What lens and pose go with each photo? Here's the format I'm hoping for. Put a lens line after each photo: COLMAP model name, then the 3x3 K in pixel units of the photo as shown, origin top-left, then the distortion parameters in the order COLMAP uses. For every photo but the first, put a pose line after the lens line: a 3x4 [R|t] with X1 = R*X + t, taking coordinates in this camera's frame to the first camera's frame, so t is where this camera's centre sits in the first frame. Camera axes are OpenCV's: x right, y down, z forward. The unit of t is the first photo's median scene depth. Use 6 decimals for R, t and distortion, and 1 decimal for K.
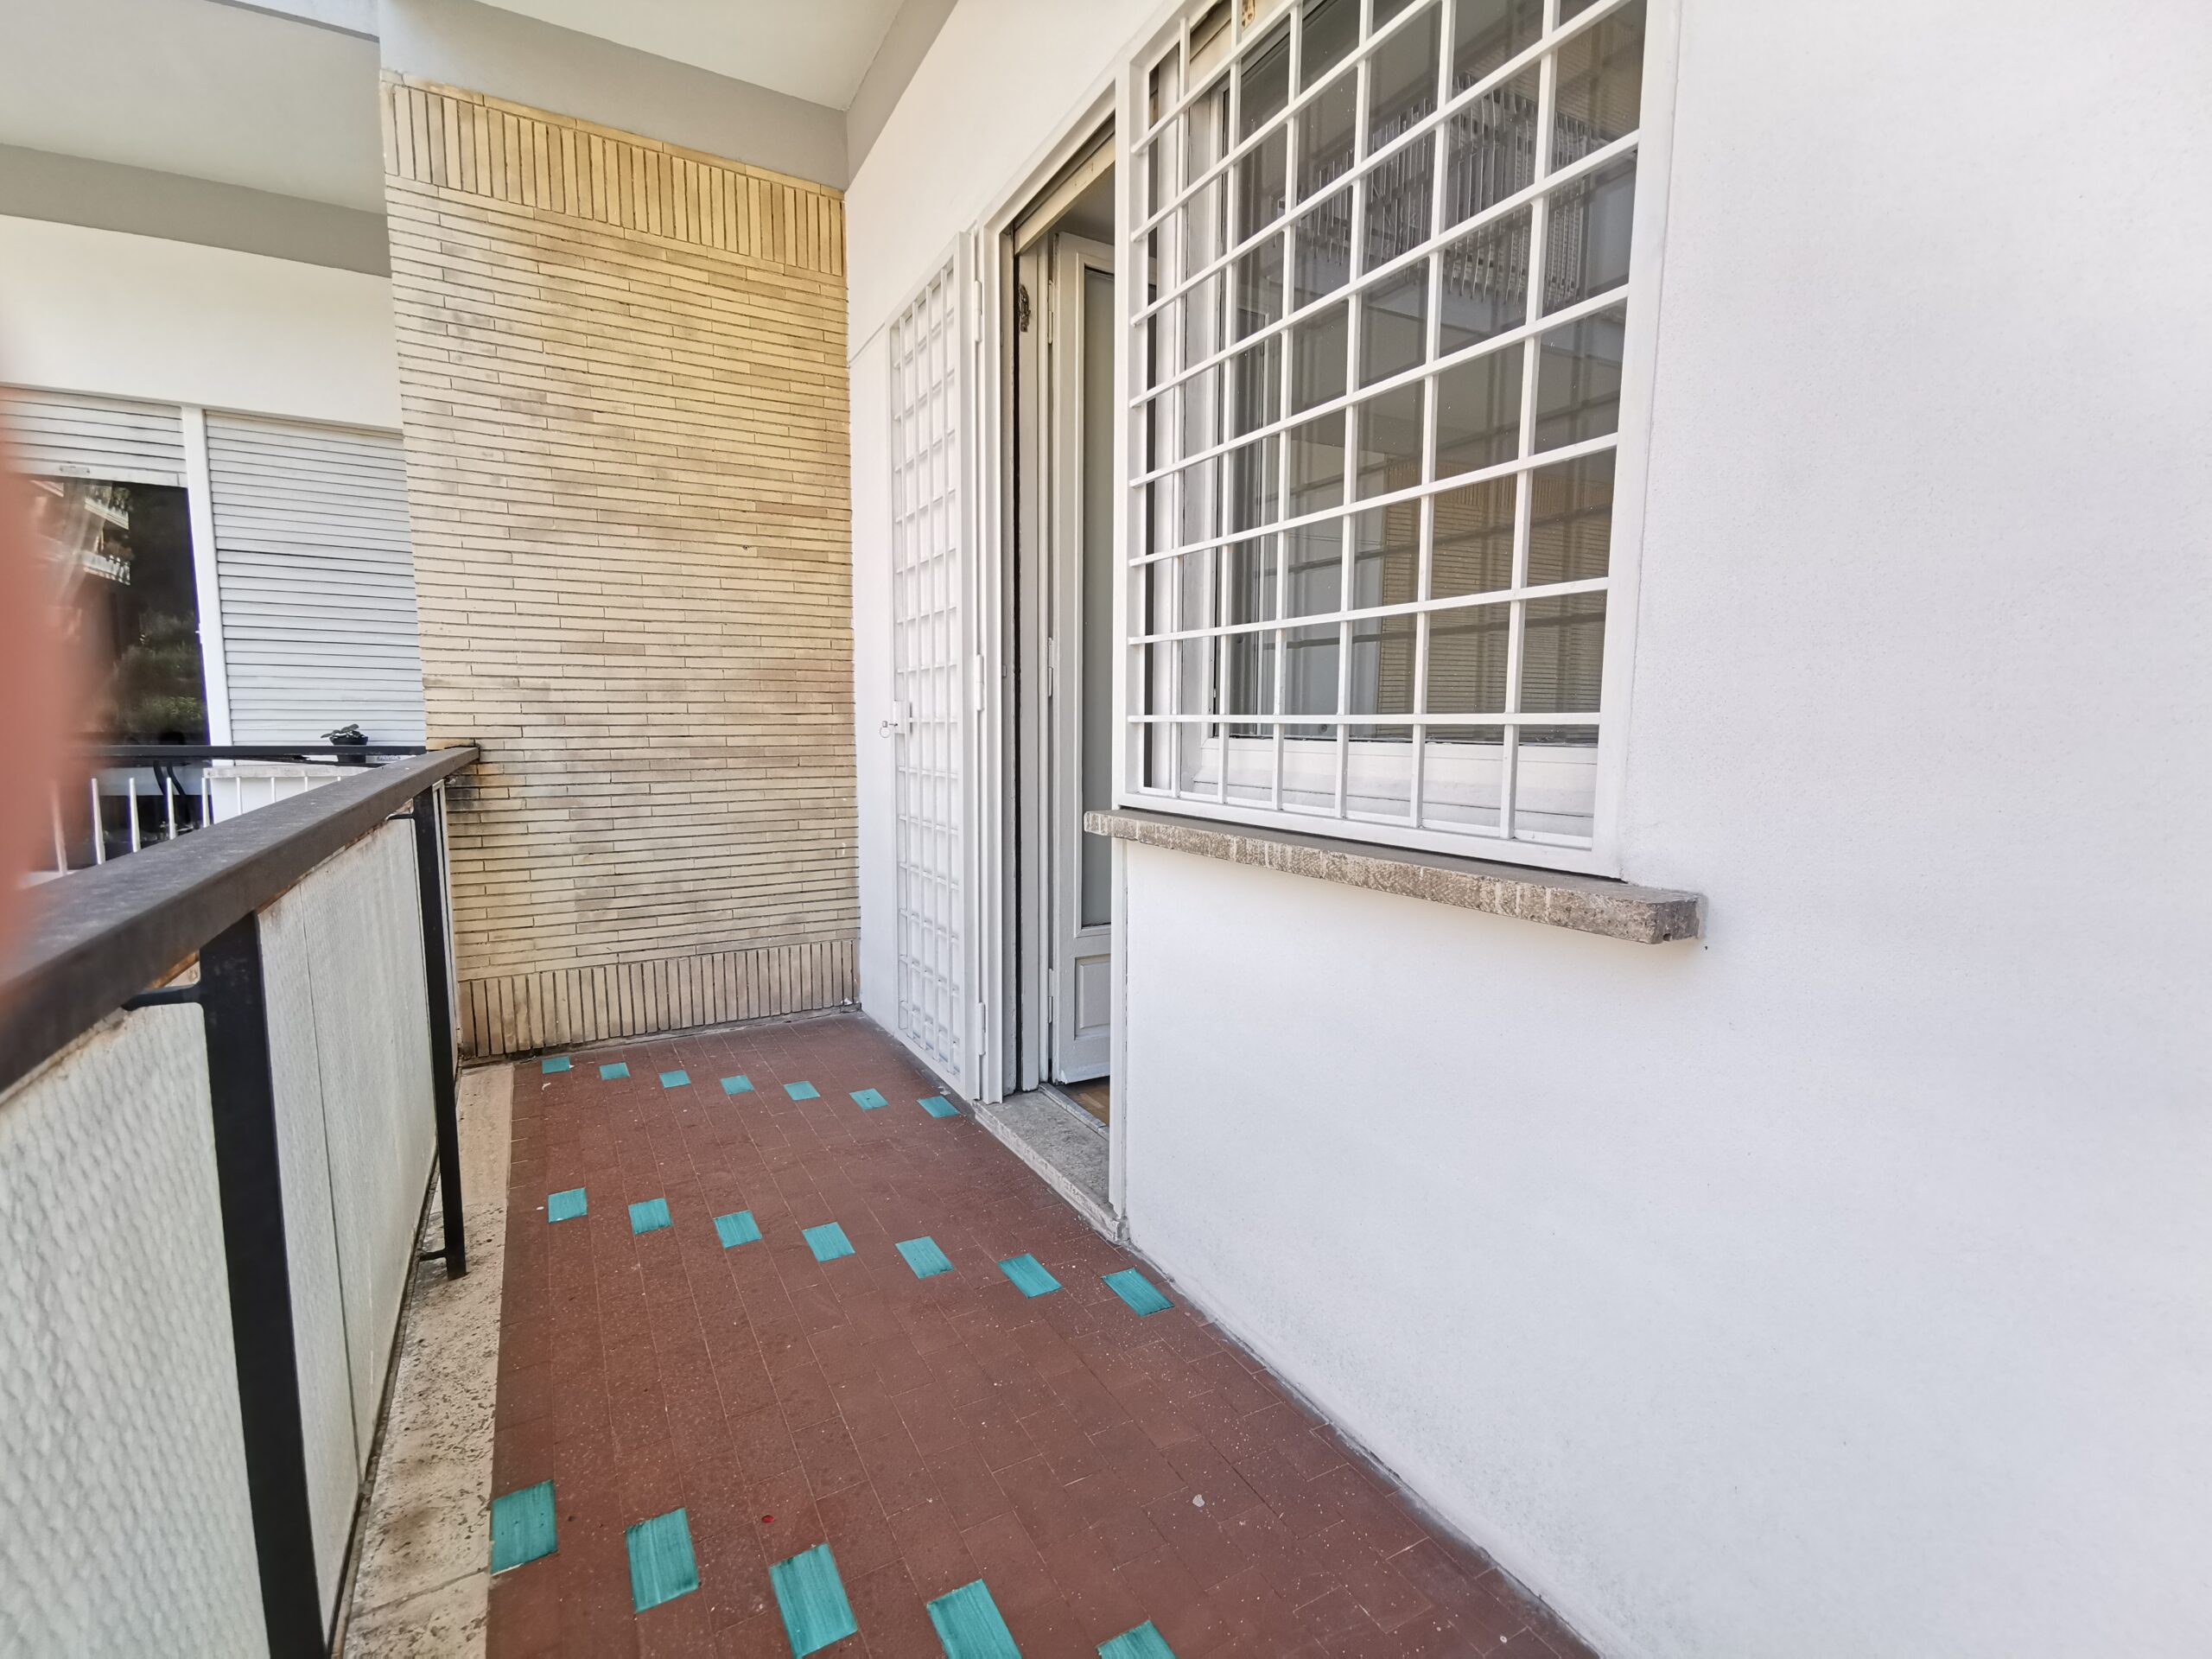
lens RADIAL K [[974.5, 0, 1104.8], [0, 974.5, 829.0], [0, 0, 1]] dist [-0.000147, -0.000054]
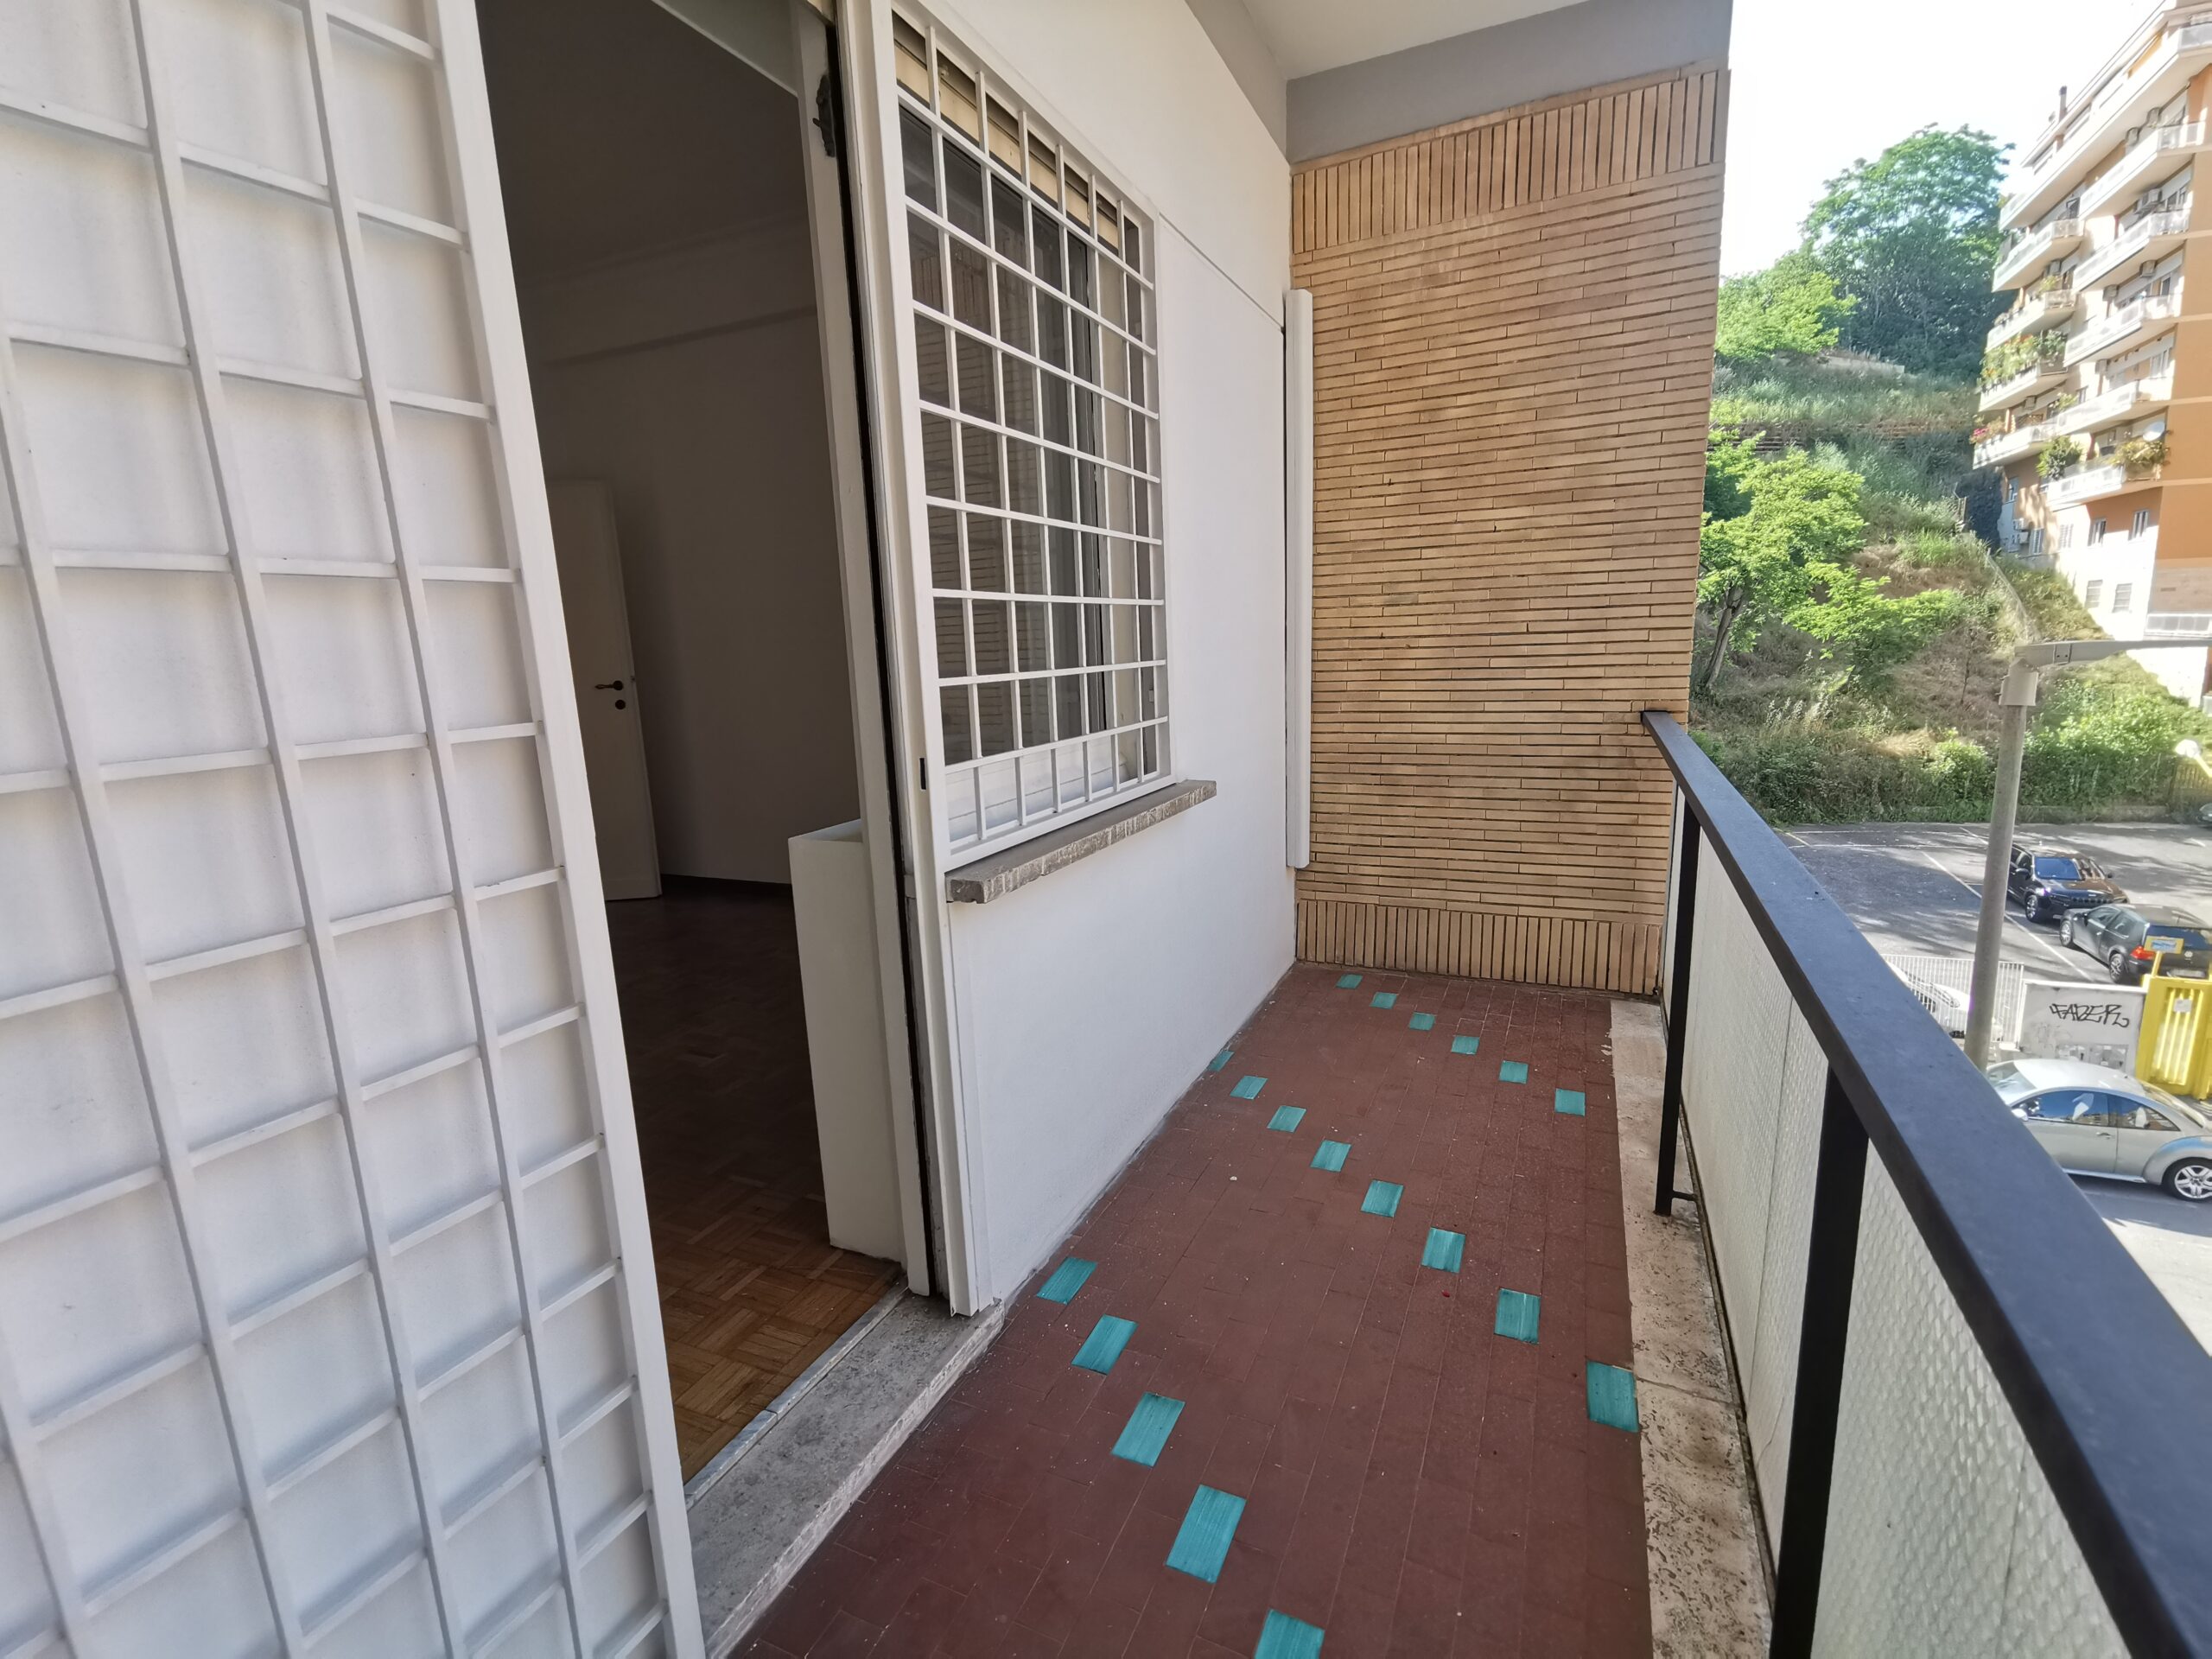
lens RADIAL K [[974.5, 0, 1104.8], [0, 974.5, 829.0], [0, 0, 1]] dist [-0.000147, -0.000054]
pose [[-0.558990, -0.133582, 0.818343, -0.930952], [0.127864, 0.961245, 0.244250, -0.308524], [-0.819256, 0.241170, -0.520246, 1.613260]]
